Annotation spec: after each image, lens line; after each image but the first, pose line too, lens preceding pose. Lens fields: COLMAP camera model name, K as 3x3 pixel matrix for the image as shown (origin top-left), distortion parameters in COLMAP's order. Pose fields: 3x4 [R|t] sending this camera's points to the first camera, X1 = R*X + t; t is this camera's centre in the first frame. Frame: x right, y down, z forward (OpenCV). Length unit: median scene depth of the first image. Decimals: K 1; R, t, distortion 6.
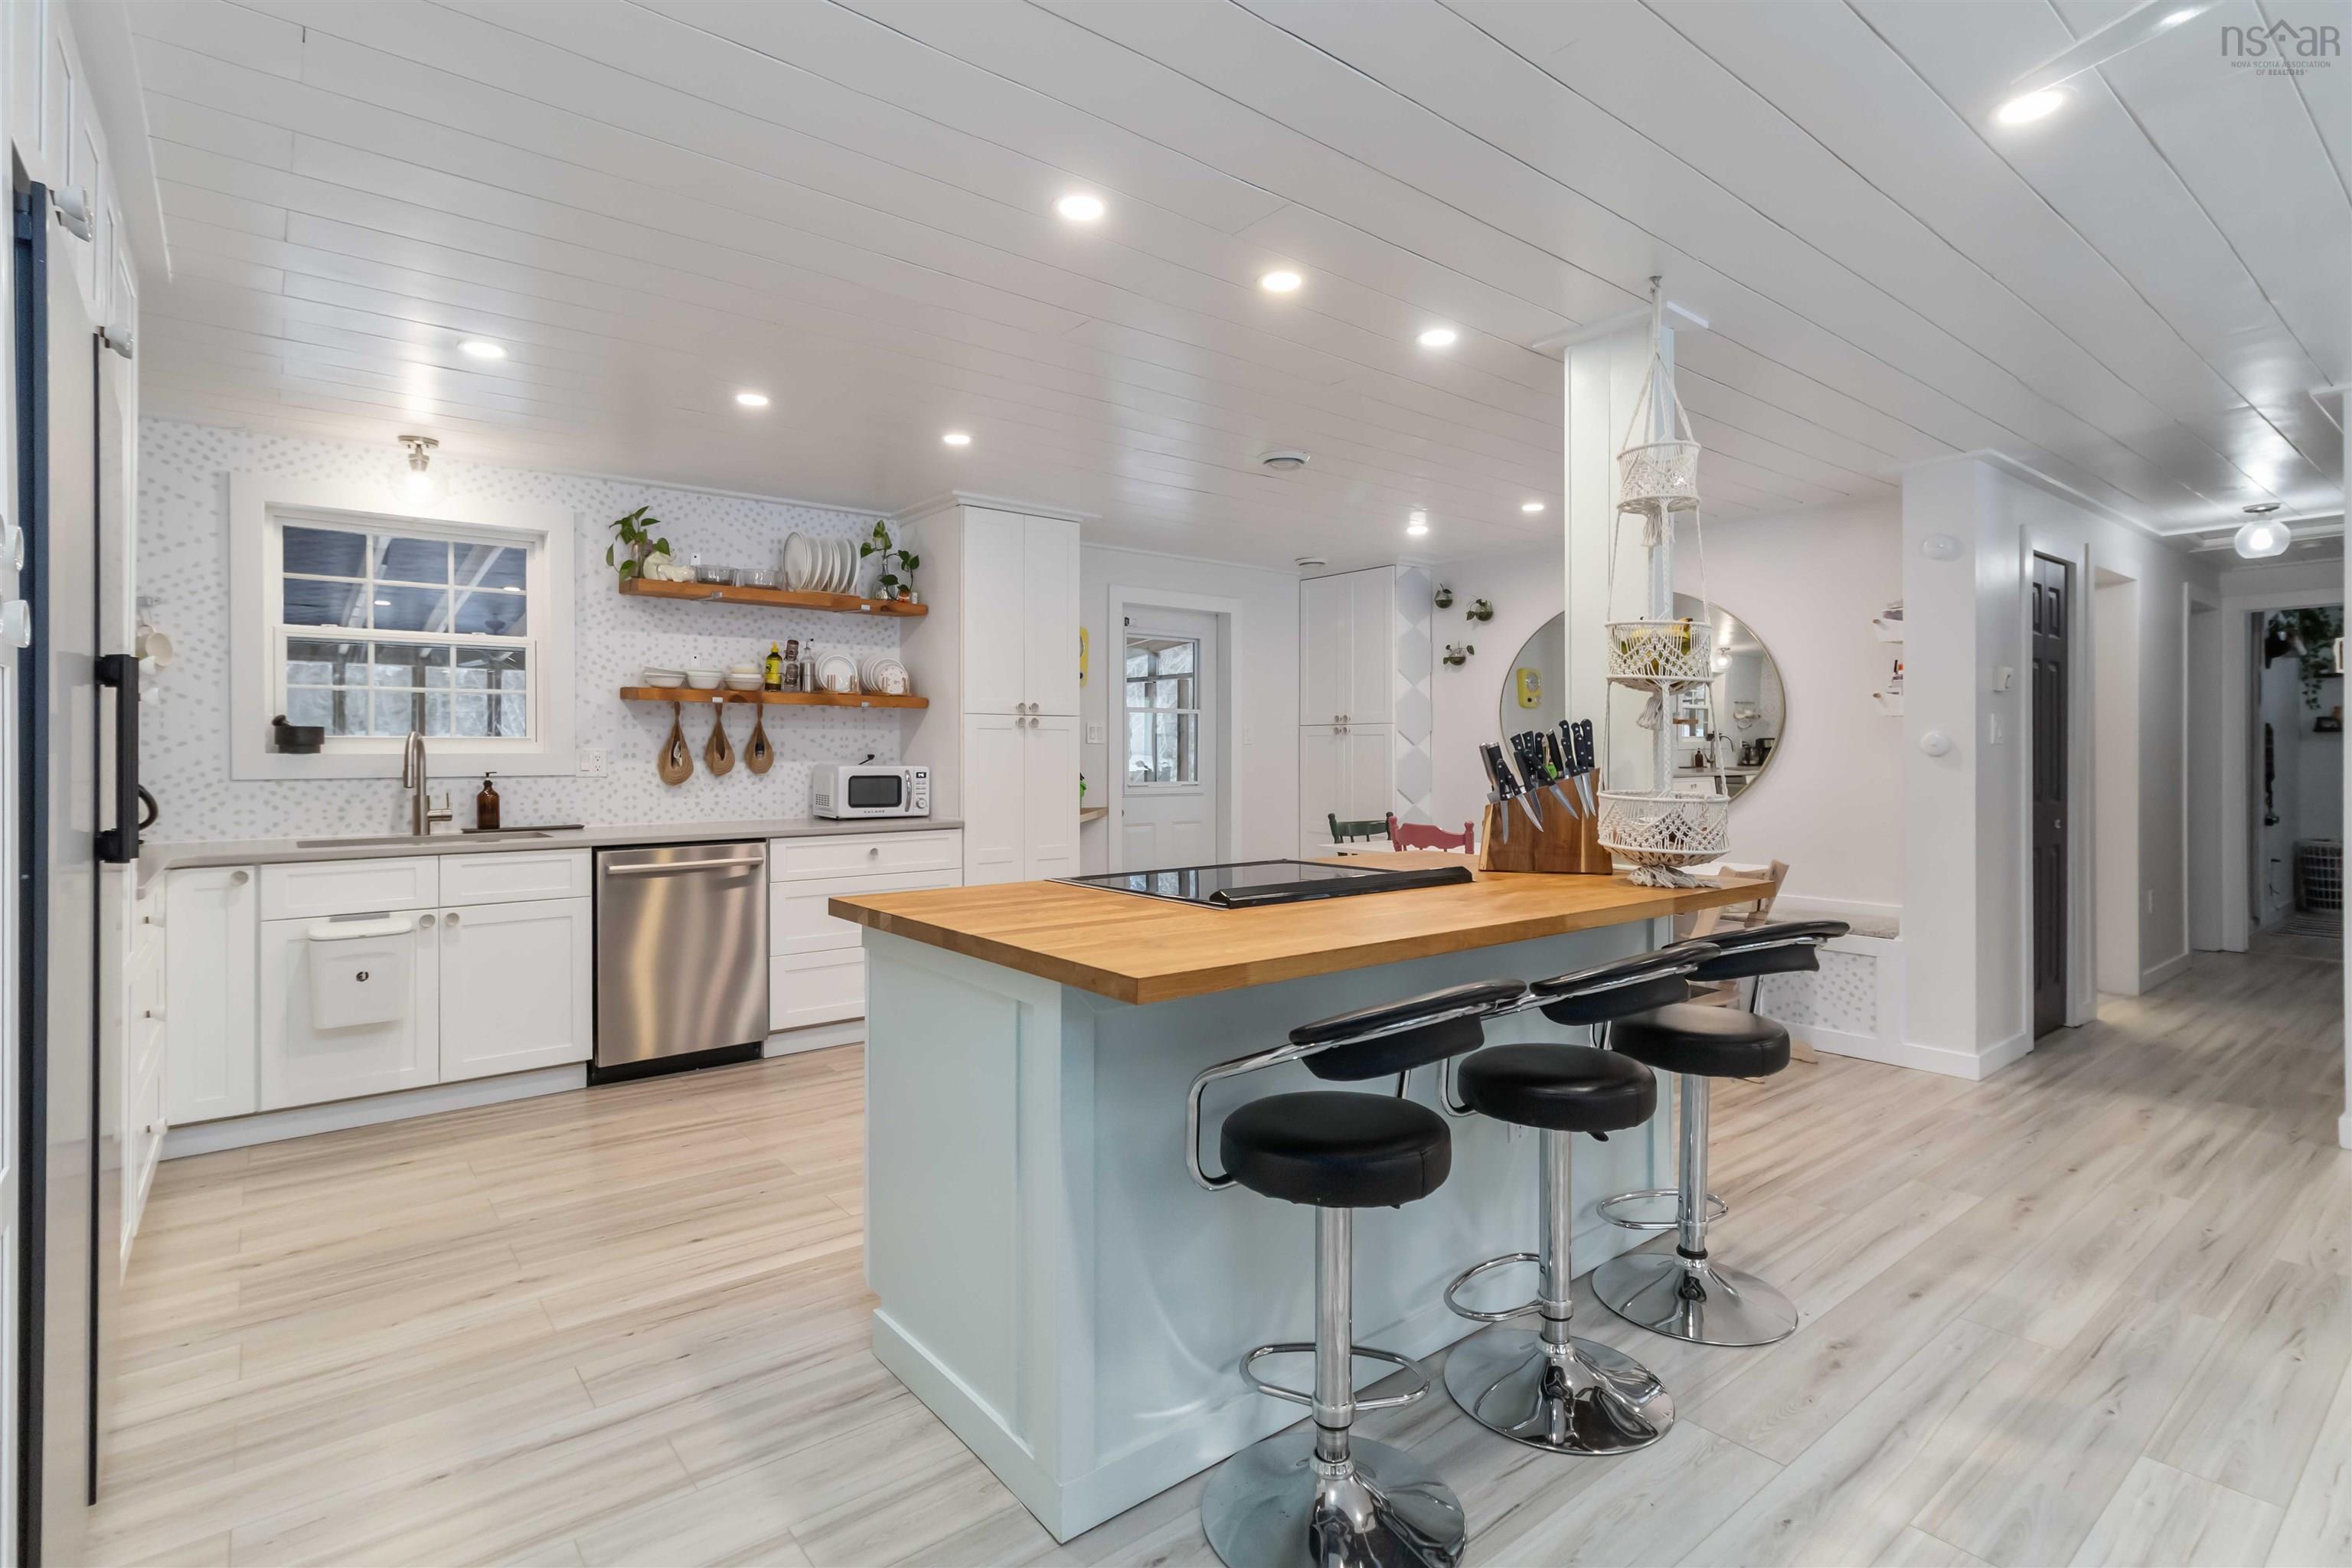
lens RADIAL K [[1139.9, 0, 1189.0], [0, 1139.9, 756.6], [0, 0, 1]] dist [0.003532, 0.000406]
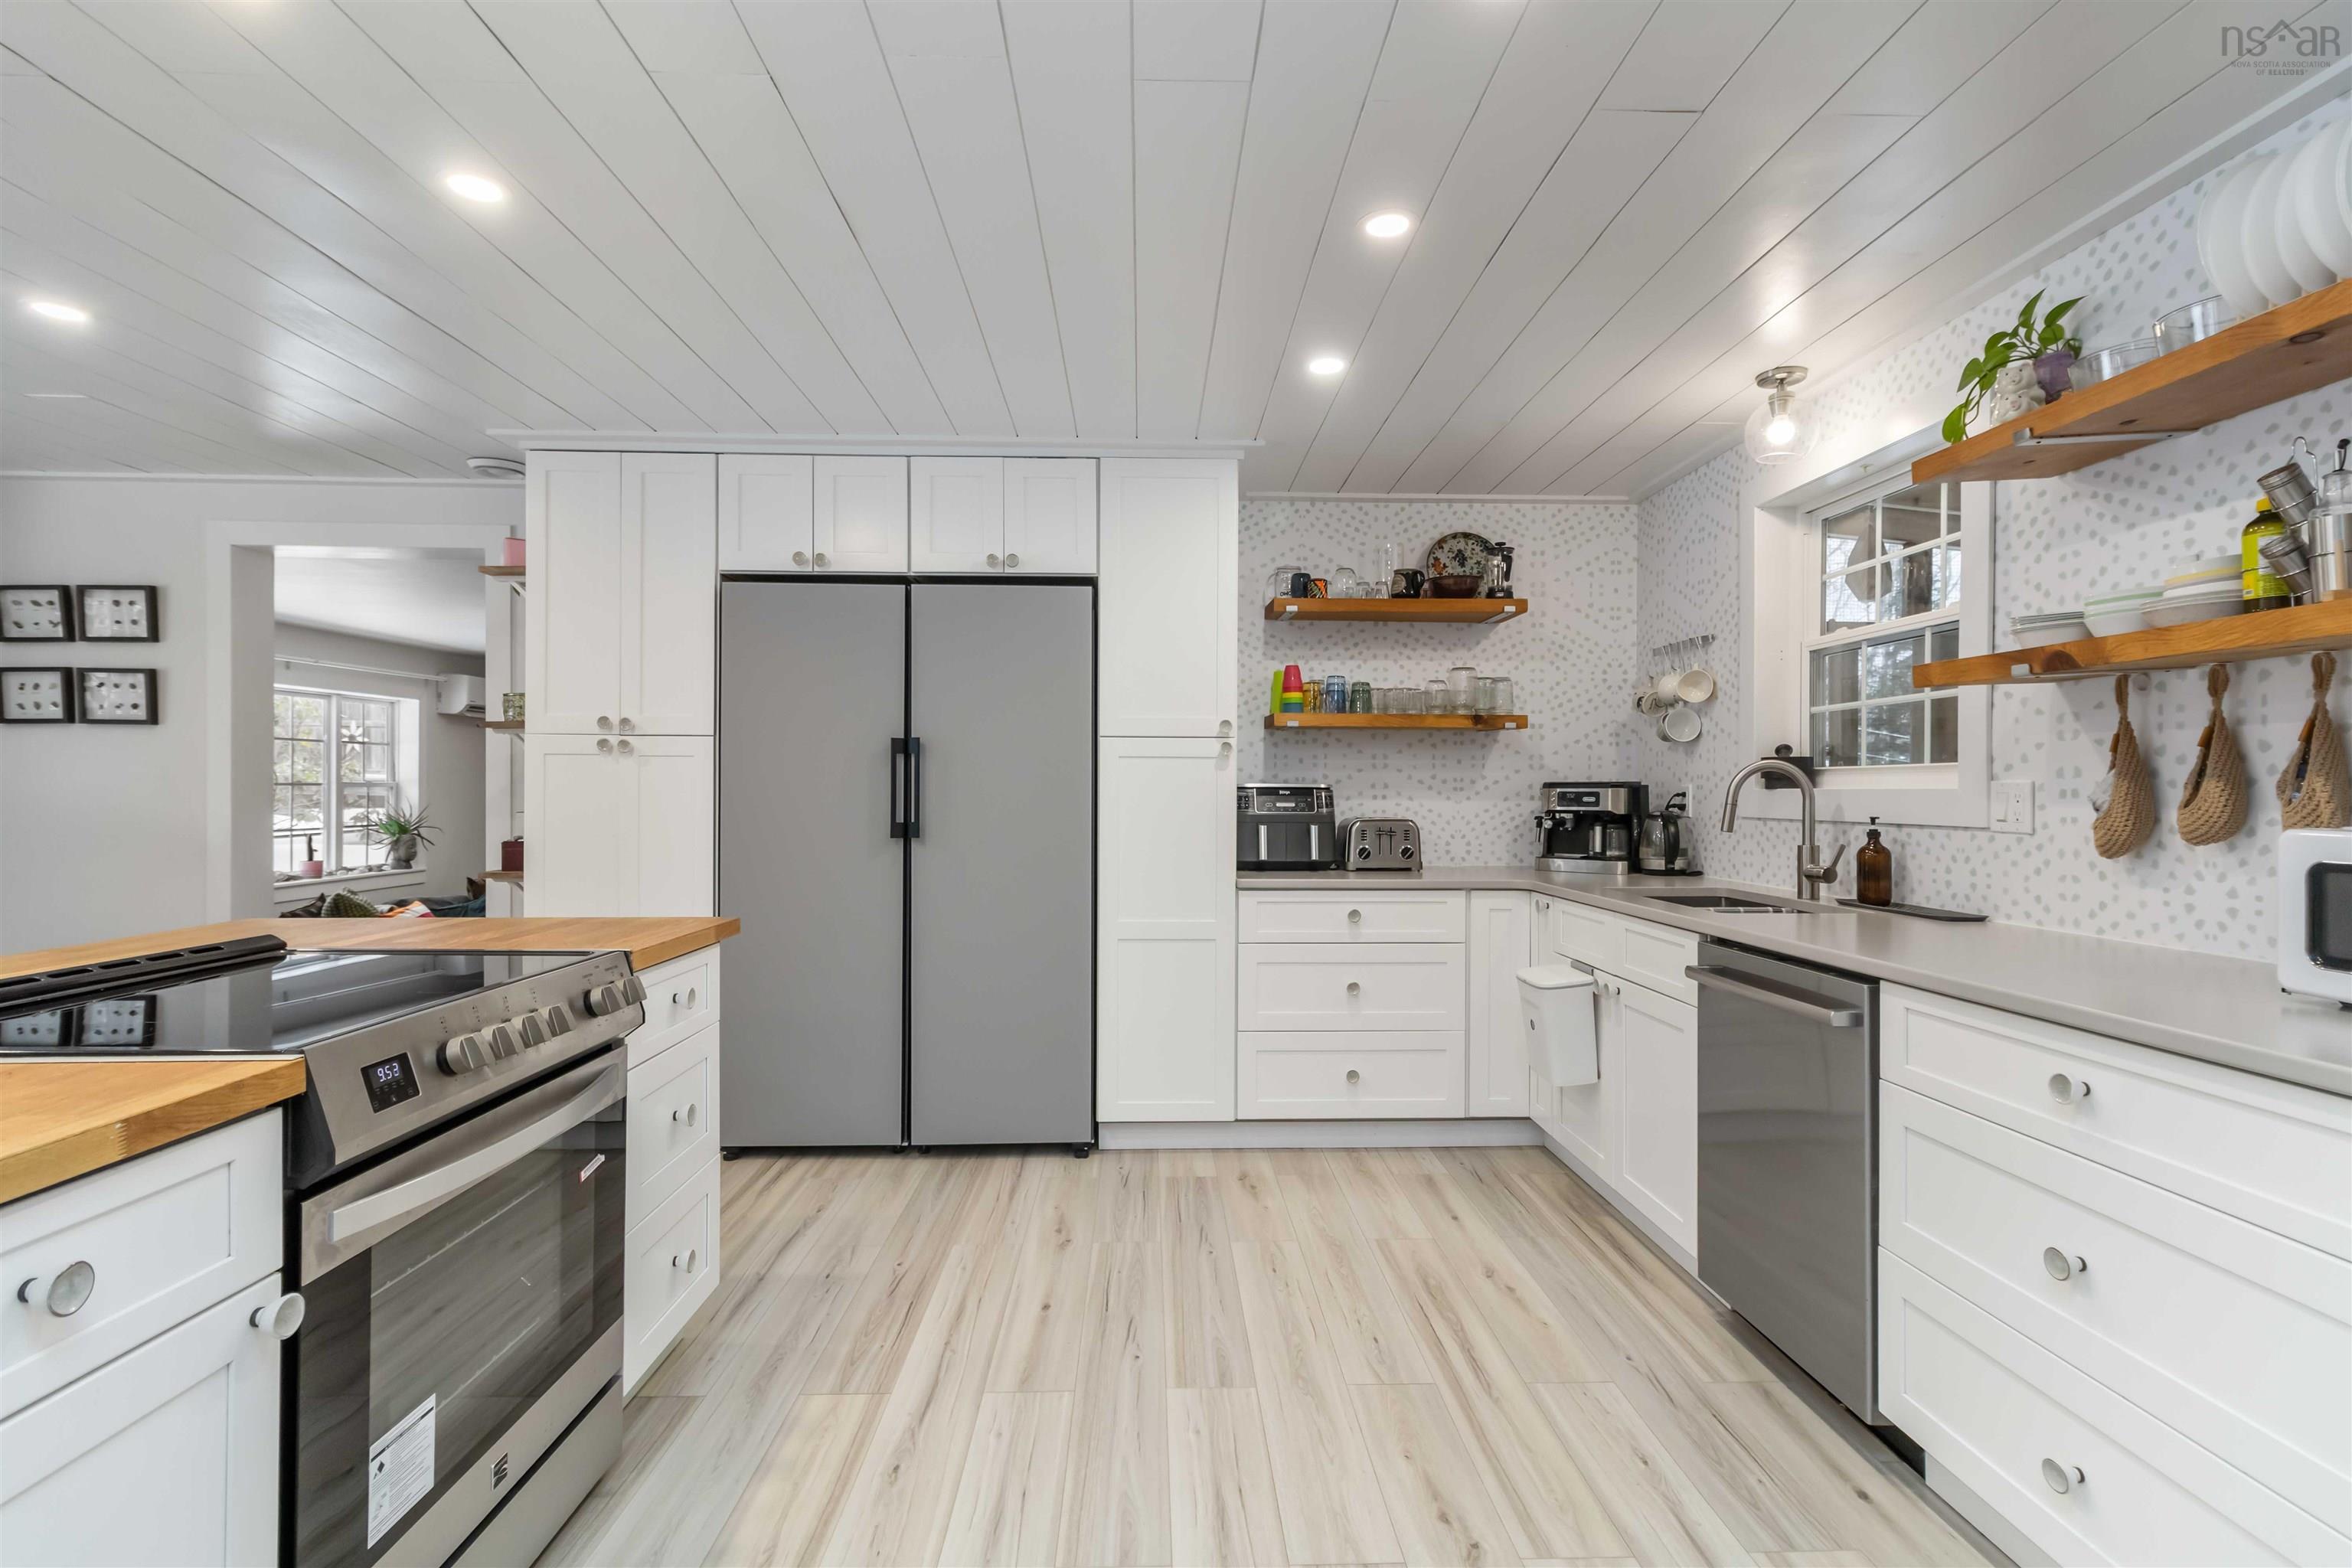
lens RADIAL K [[1117.2, 0, 1178.4], [0, 1117.2, 795.7], [0, 0, 1]] dist [0.004887, 0.000183]
pose [[-0.606808, 0.003668, -0.794840, 0.134388], [-0.006024, 0.999939, 0.009214, -0.002115], [0.794825, 0.010379, -0.606750, 0.963298]]
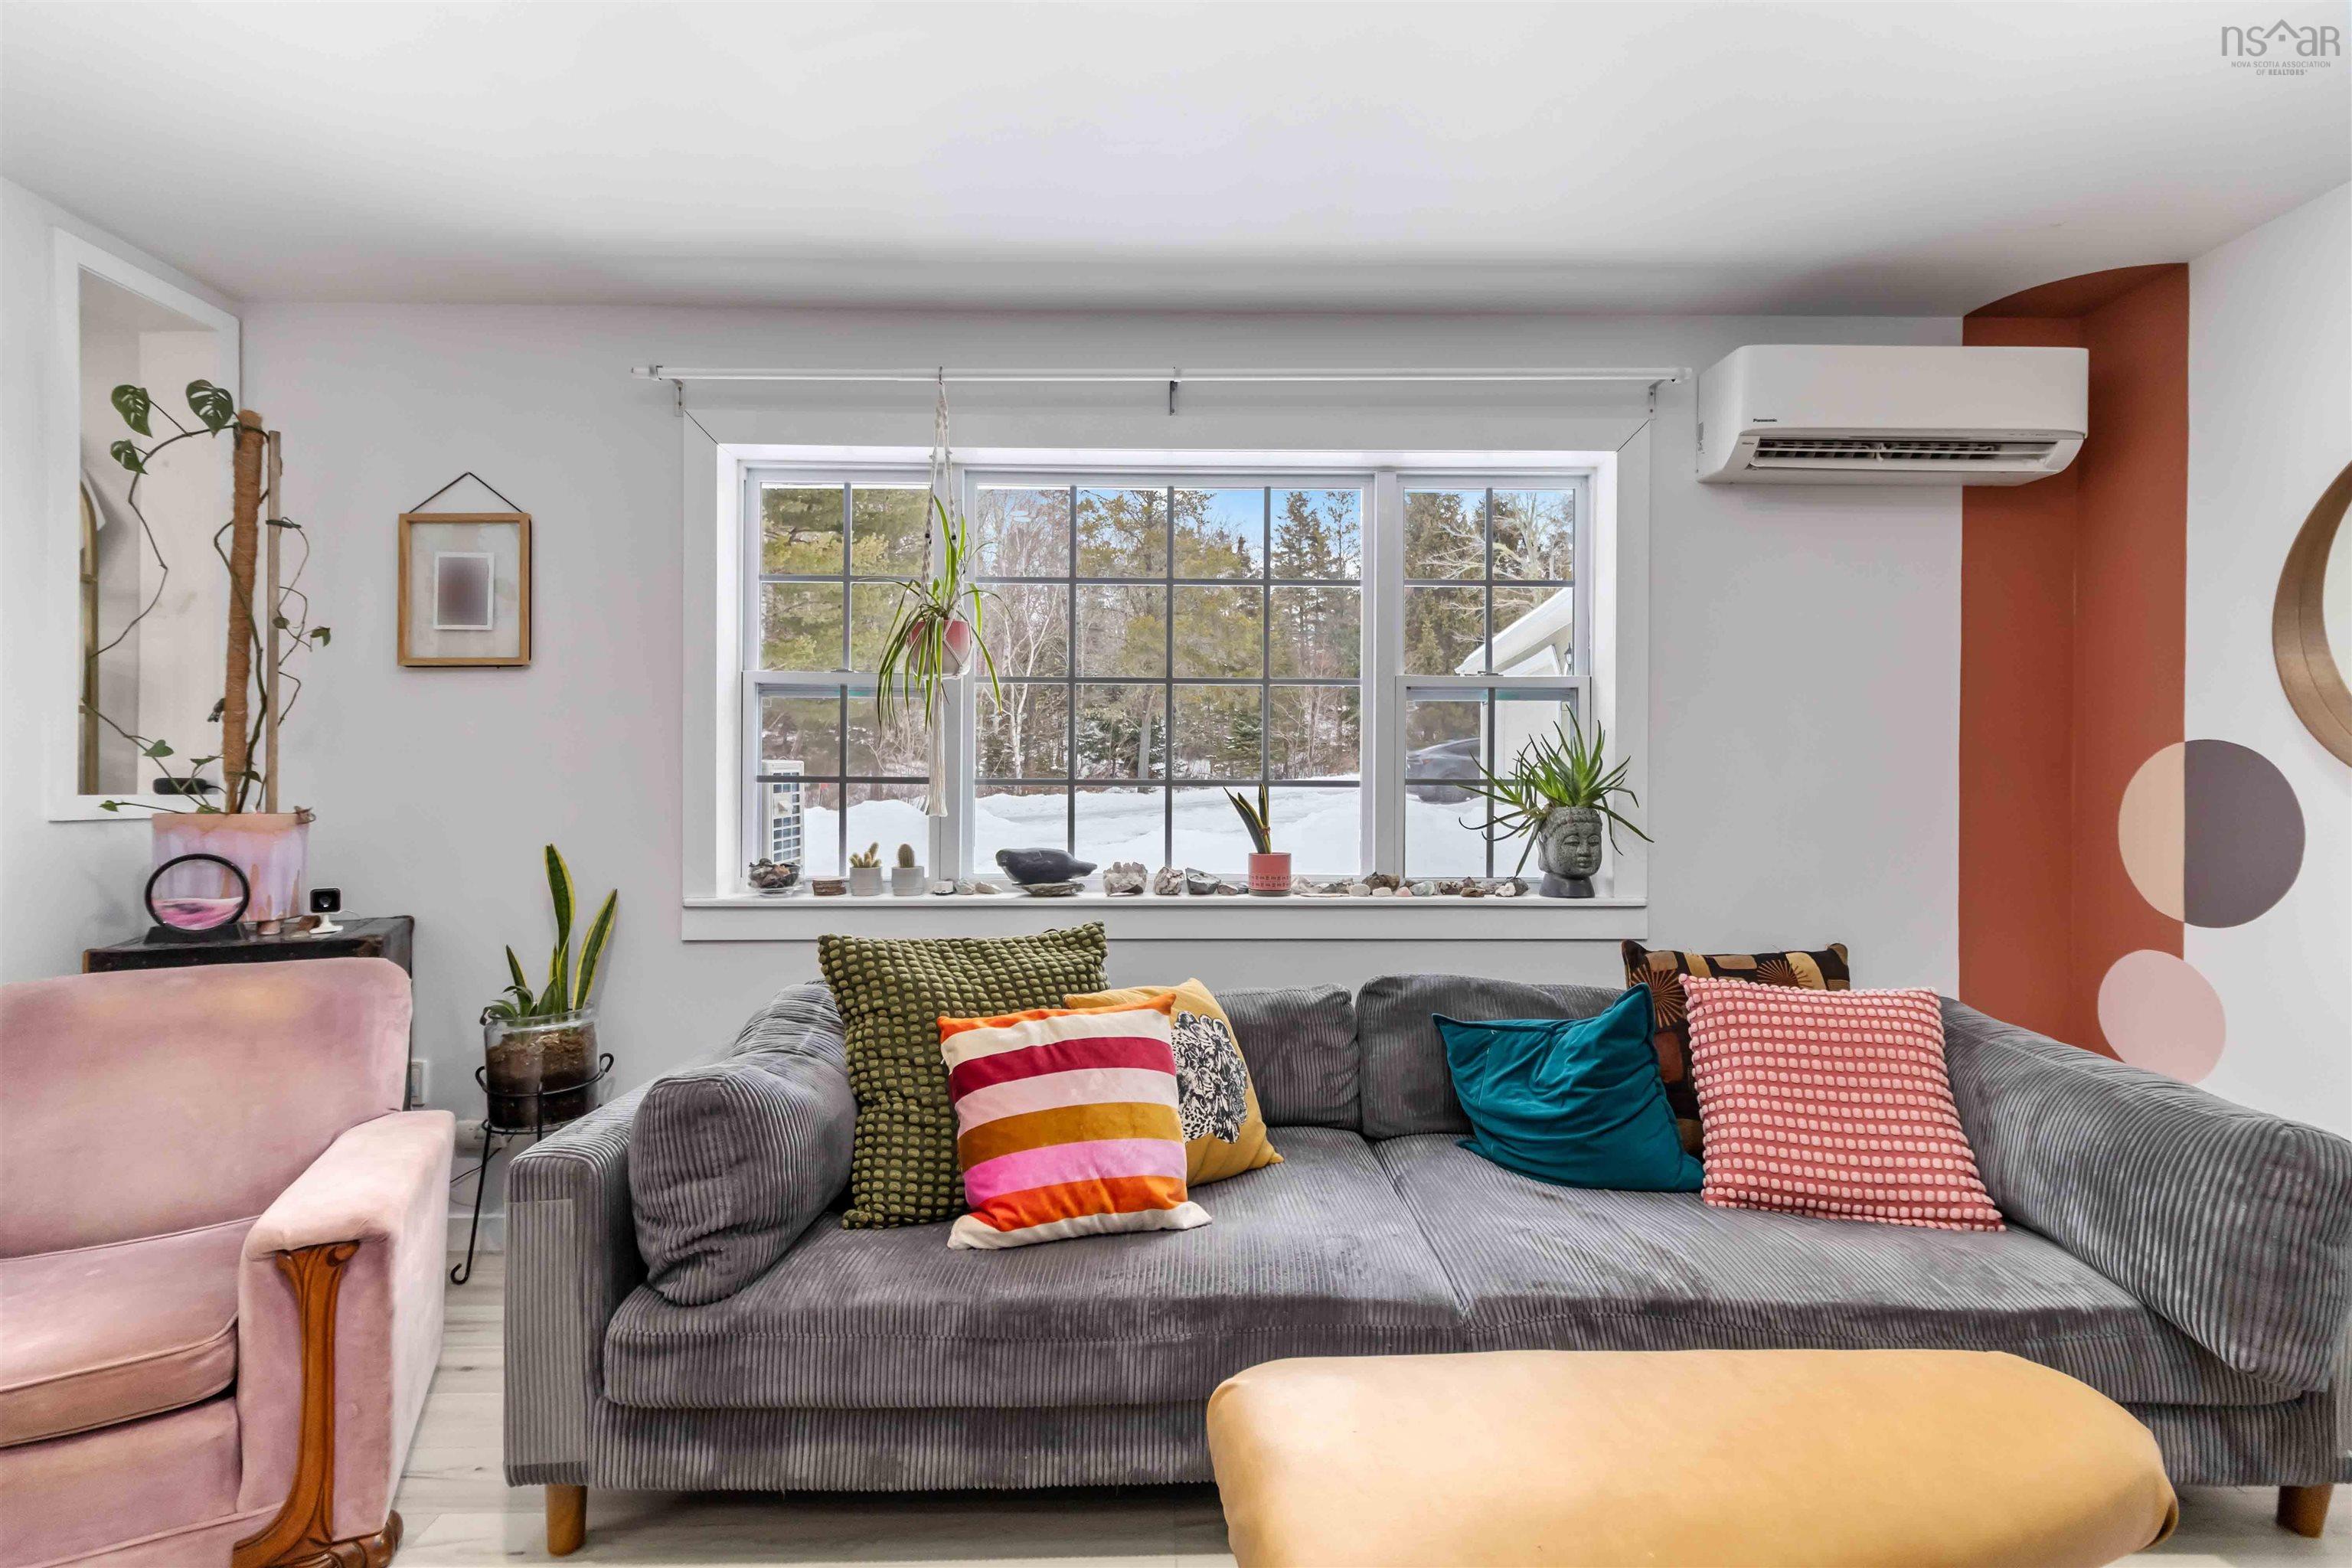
lens RADIAL K [[1084.6, 0, 1176.0], [0, 1084.6, 784.0], [0, 0, 1]] dist [0.006452, -0.000187]
pose [[-0.790819, -0.001347, 0.612049, -0.649960], [-0.001944, 0.999998, -0.000311, 0.064003], [-0.612047, -0.001436, -0.790820, -0.291787]]
